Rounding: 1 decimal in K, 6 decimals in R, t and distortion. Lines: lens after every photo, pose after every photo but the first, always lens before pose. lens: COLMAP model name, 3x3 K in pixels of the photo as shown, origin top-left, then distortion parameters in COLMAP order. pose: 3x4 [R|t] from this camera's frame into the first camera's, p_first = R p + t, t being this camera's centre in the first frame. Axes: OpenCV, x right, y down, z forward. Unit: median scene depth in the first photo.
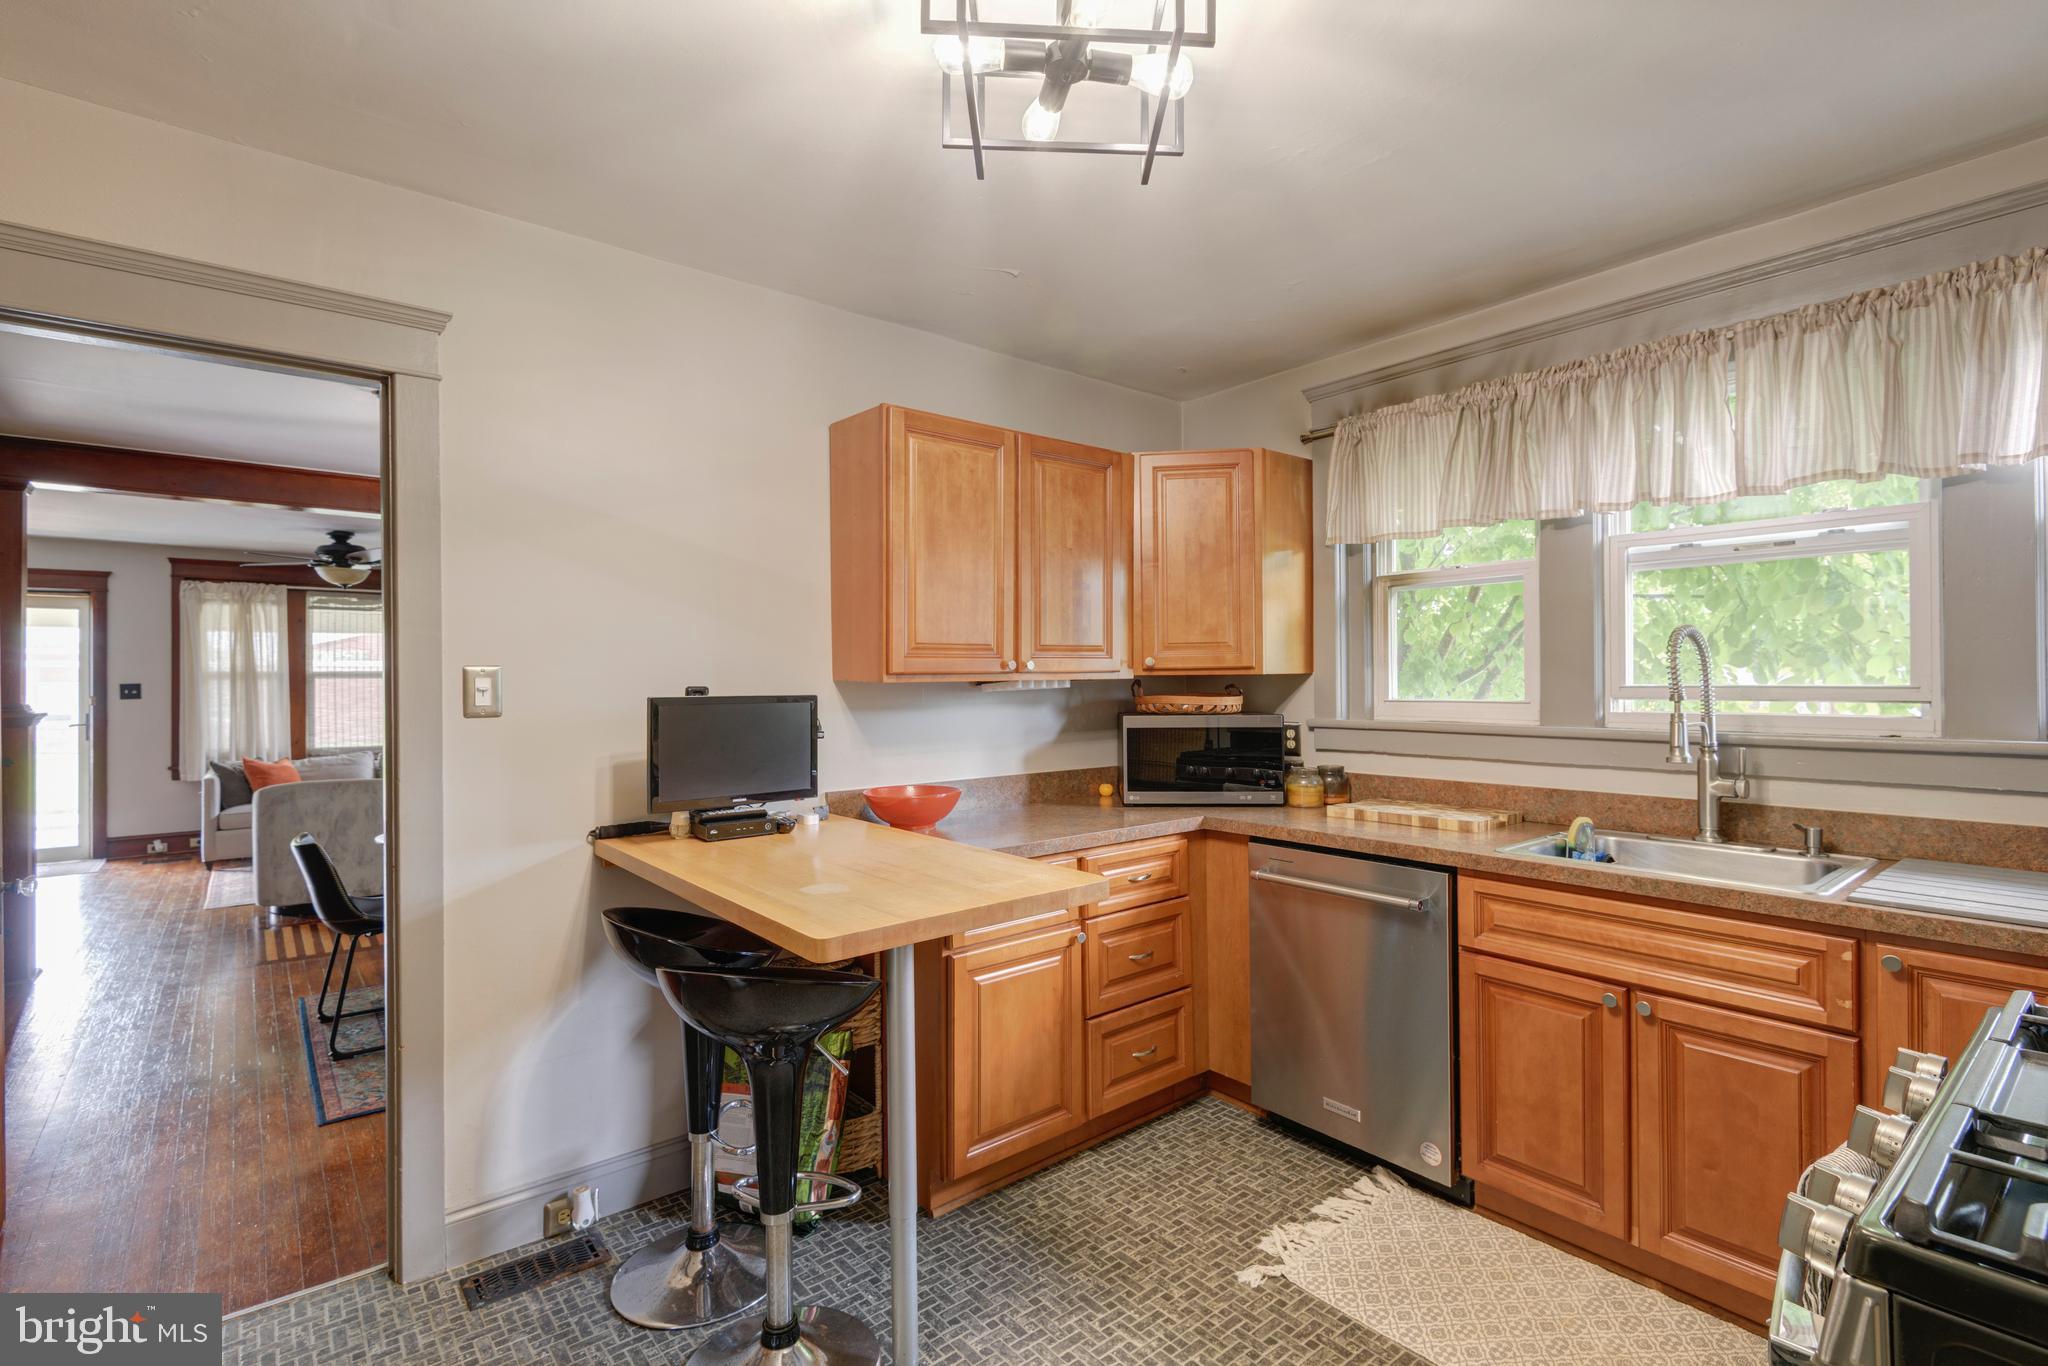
lens RADIAL K [[945.9, 0, 1024.0], [0, 945.9, 683.0], [0, 0, 1]] dist [0.000656, 0.000275]
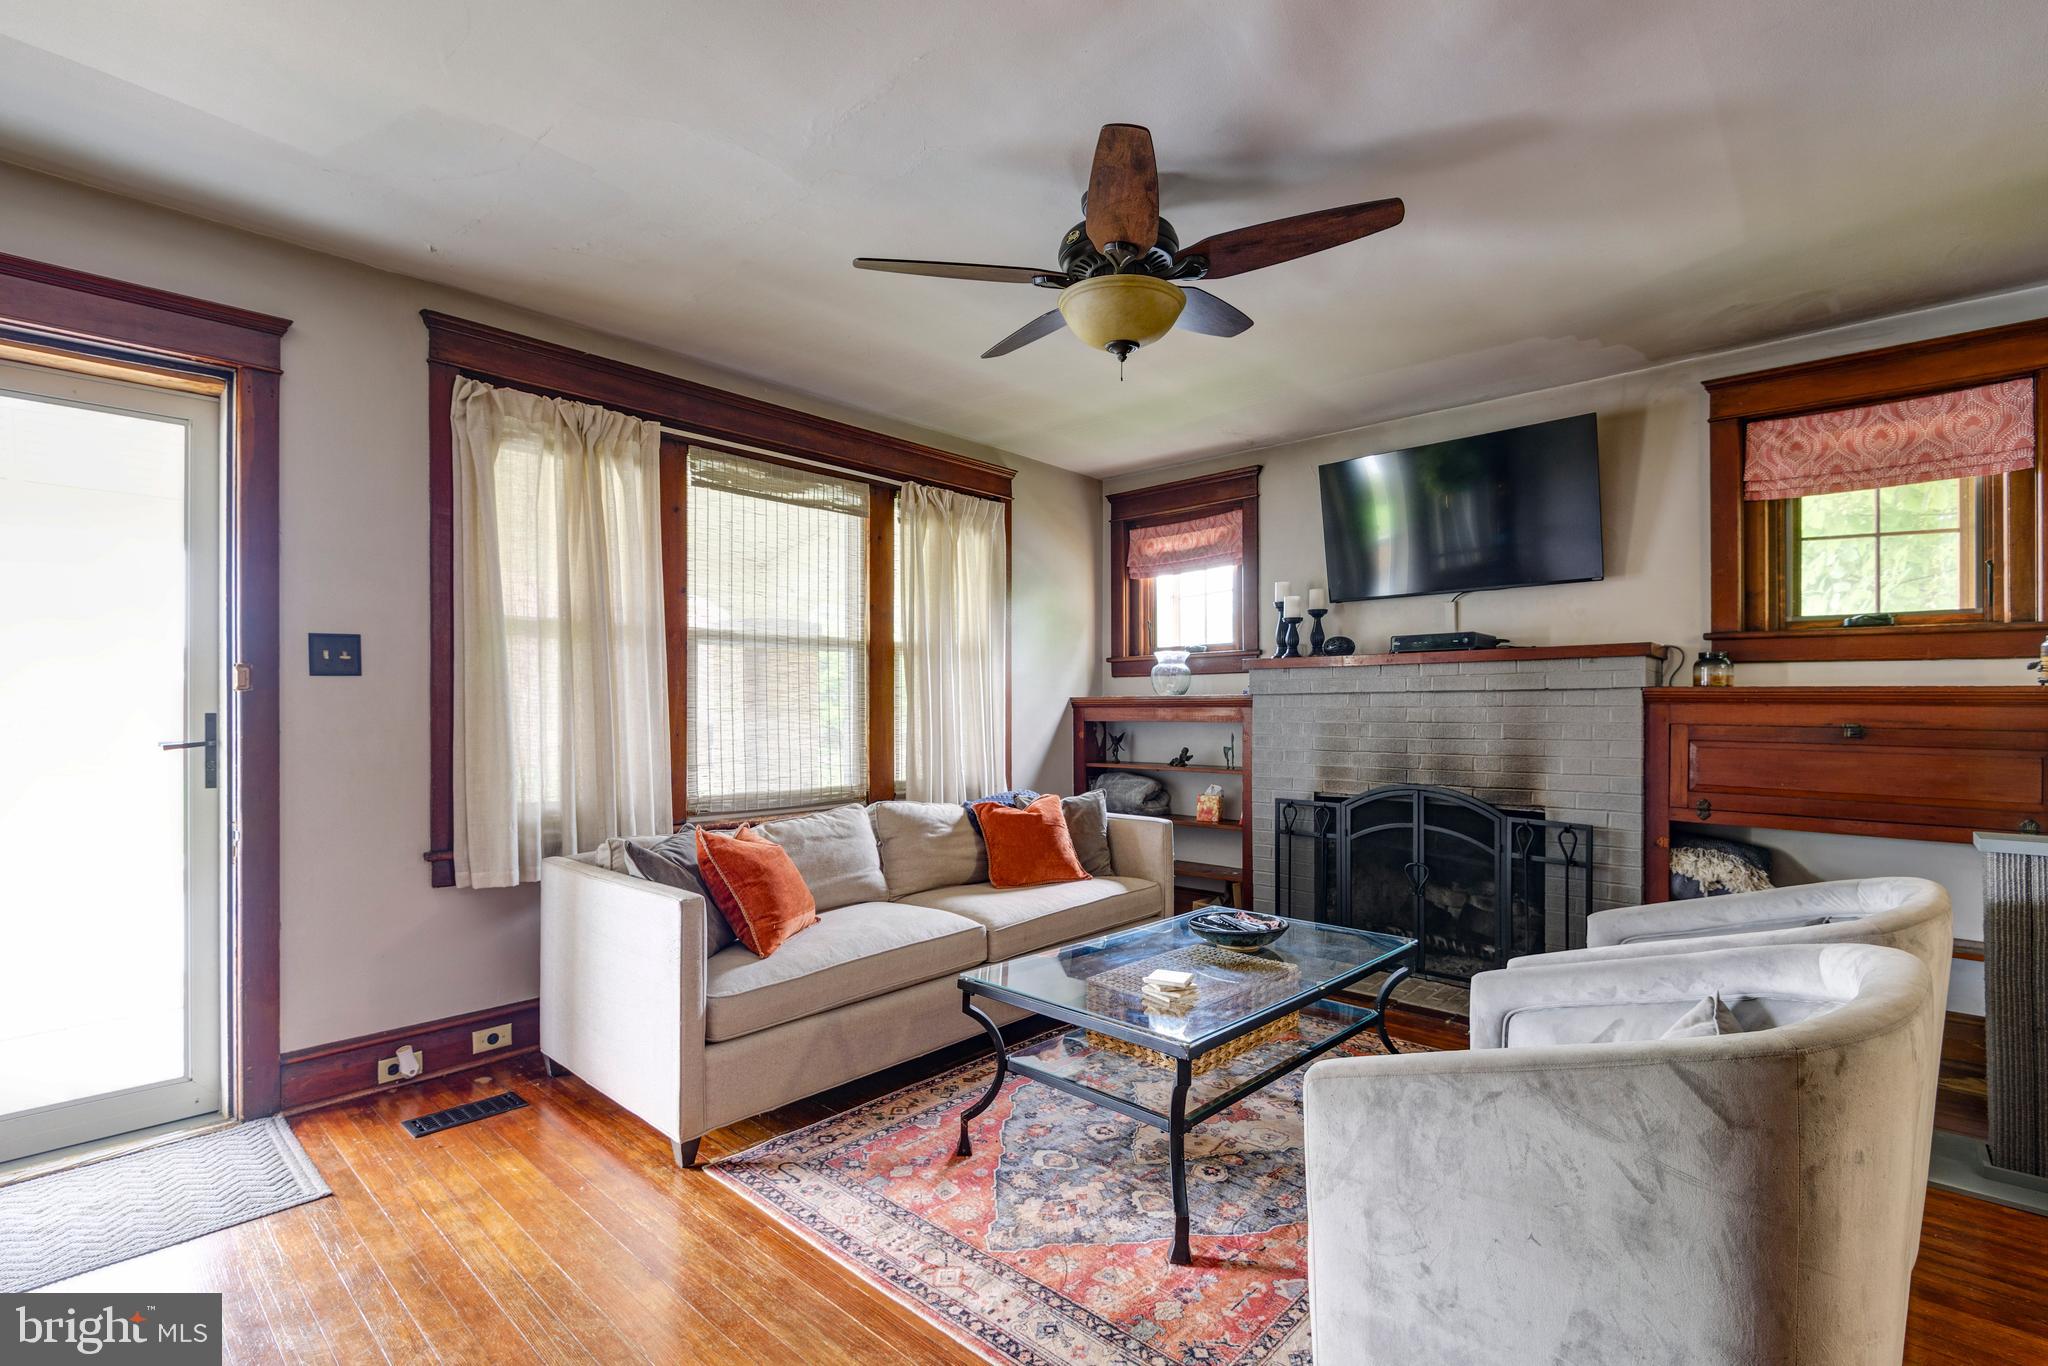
lens RADIAL K [[944.6, 0, 1017.7], [0, 944.6, 716.7], [0, 0, 1]] dist [0.029919, -0.000331]
pose [[0.992283, 0.005222, 0.123880, -0.695795], [-0.006230, 0.999951, 0.007748, 0.027515], [-0.123833, -0.008460, 0.992267, 0.567121]]
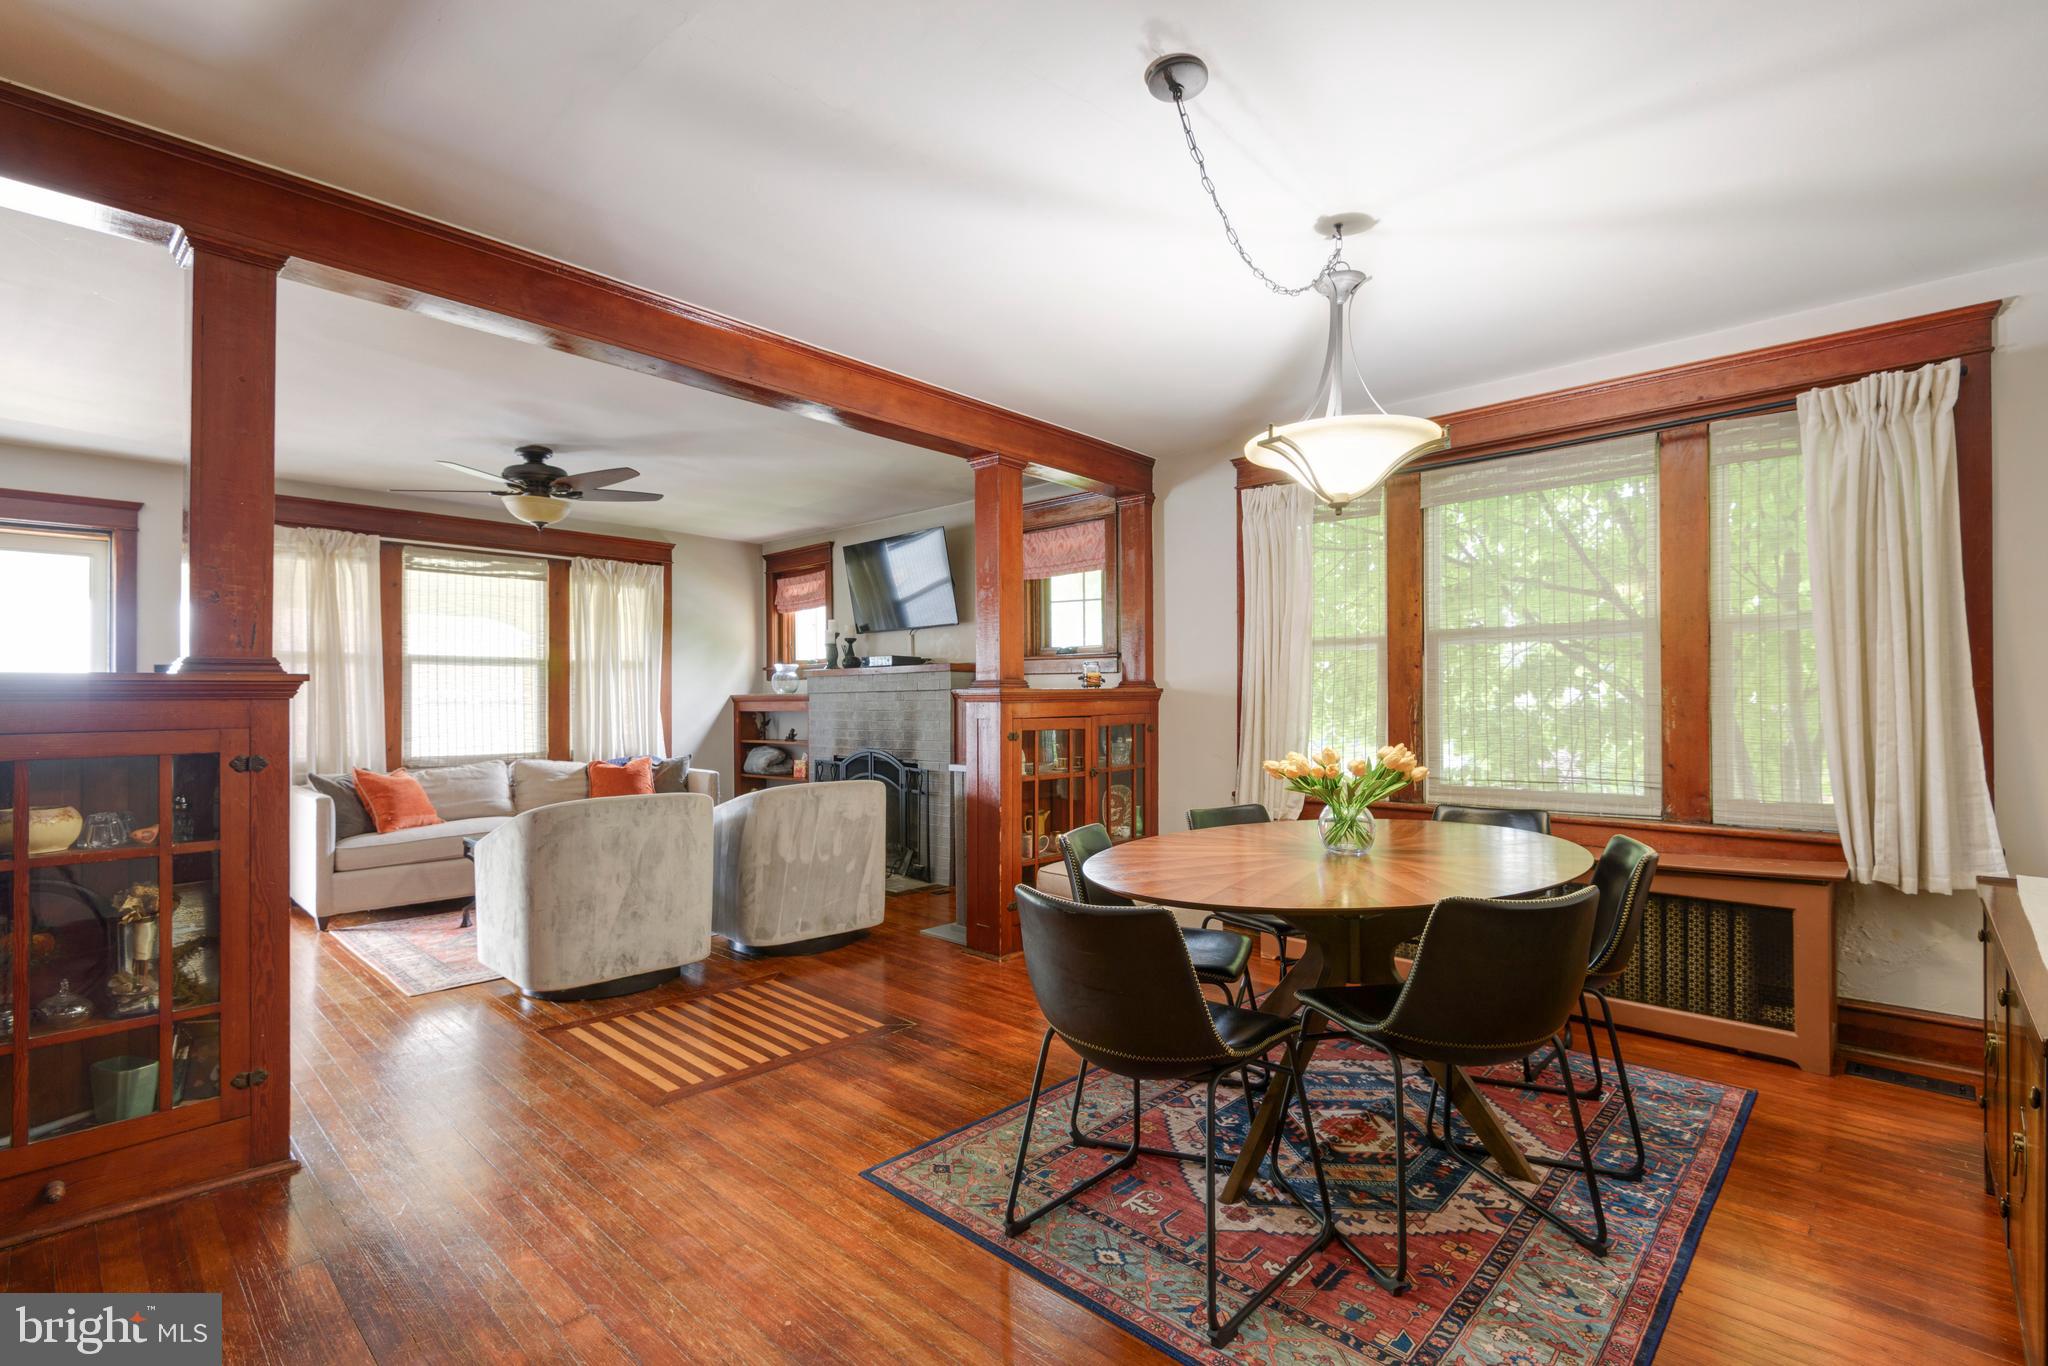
lens RADIAL K [[929.9, 0, 1029.0], [0, 929.9, 705.6], [0, 0, 1]] dist [-0.000790, -0.000254]
pose [[0.991820, 0.002336, 0.127623, -0.384167], [-0.002599, 0.999995, 0.001897, 0.026944], [-0.127618, -0.002213, 0.991821, 0.226419]]
